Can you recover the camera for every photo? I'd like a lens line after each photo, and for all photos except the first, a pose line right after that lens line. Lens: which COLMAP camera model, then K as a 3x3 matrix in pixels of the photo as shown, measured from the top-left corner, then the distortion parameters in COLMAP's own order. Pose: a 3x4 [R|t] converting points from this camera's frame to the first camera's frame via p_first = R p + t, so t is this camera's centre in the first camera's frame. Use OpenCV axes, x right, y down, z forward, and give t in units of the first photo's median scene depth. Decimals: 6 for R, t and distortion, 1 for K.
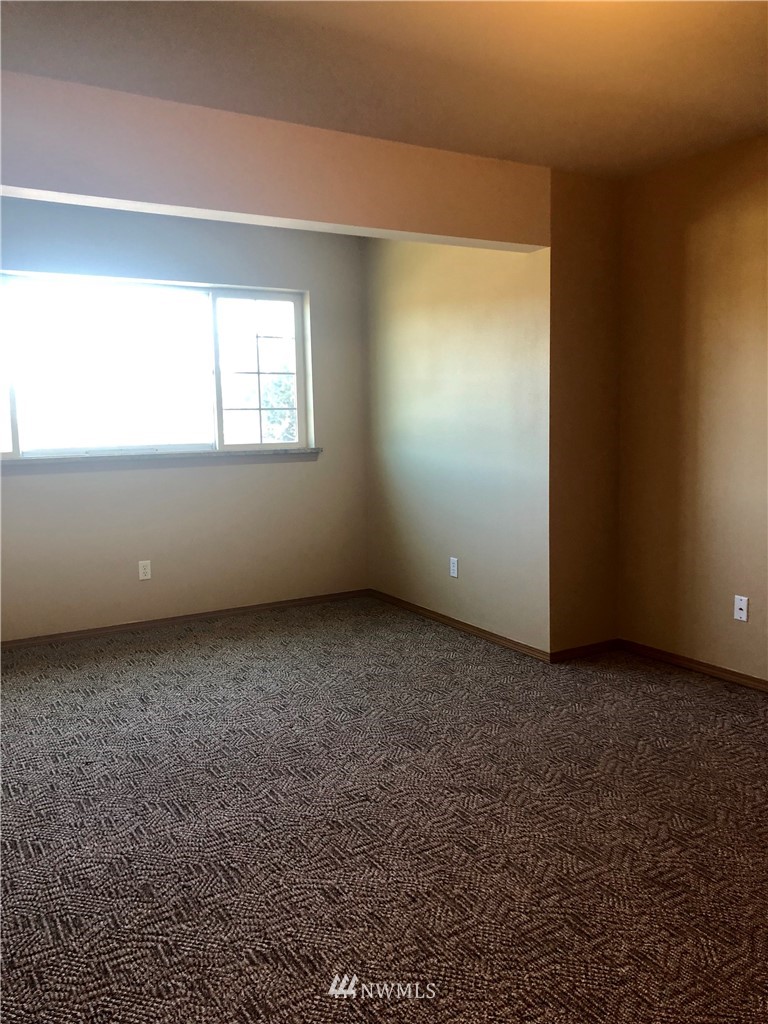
lens RADIAL K [[821.2, 0, 384.1], [0, 821.2, 510.7], [0, 0, 1]] dist [0.051546, -0.063558]
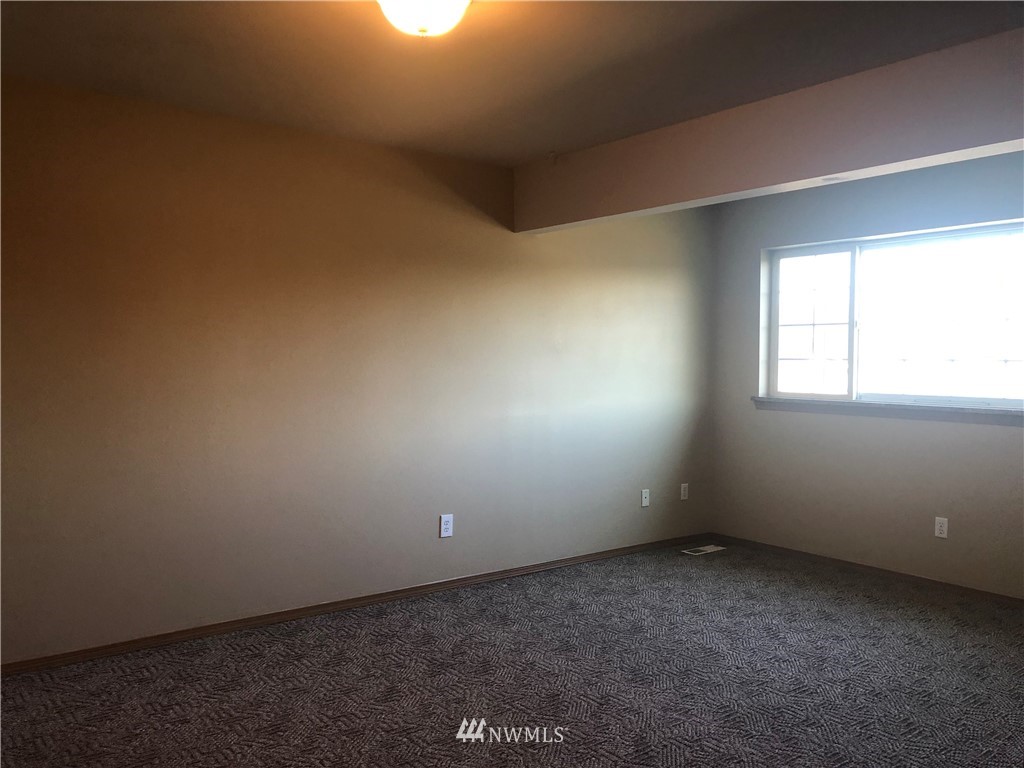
lens RADIAL K [[821.2, 0, 513.5], [0, 821.2, 386.2], [0, 0, 1]] dist [0.051546, -0.063558]
pose [[0.117450, 0.049122, -0.991863, 0.684920], [-0.128758, 0.991099, 0.033838, -0.067520], [0.984696, 0.123736, 0.122729, 0.442131]]
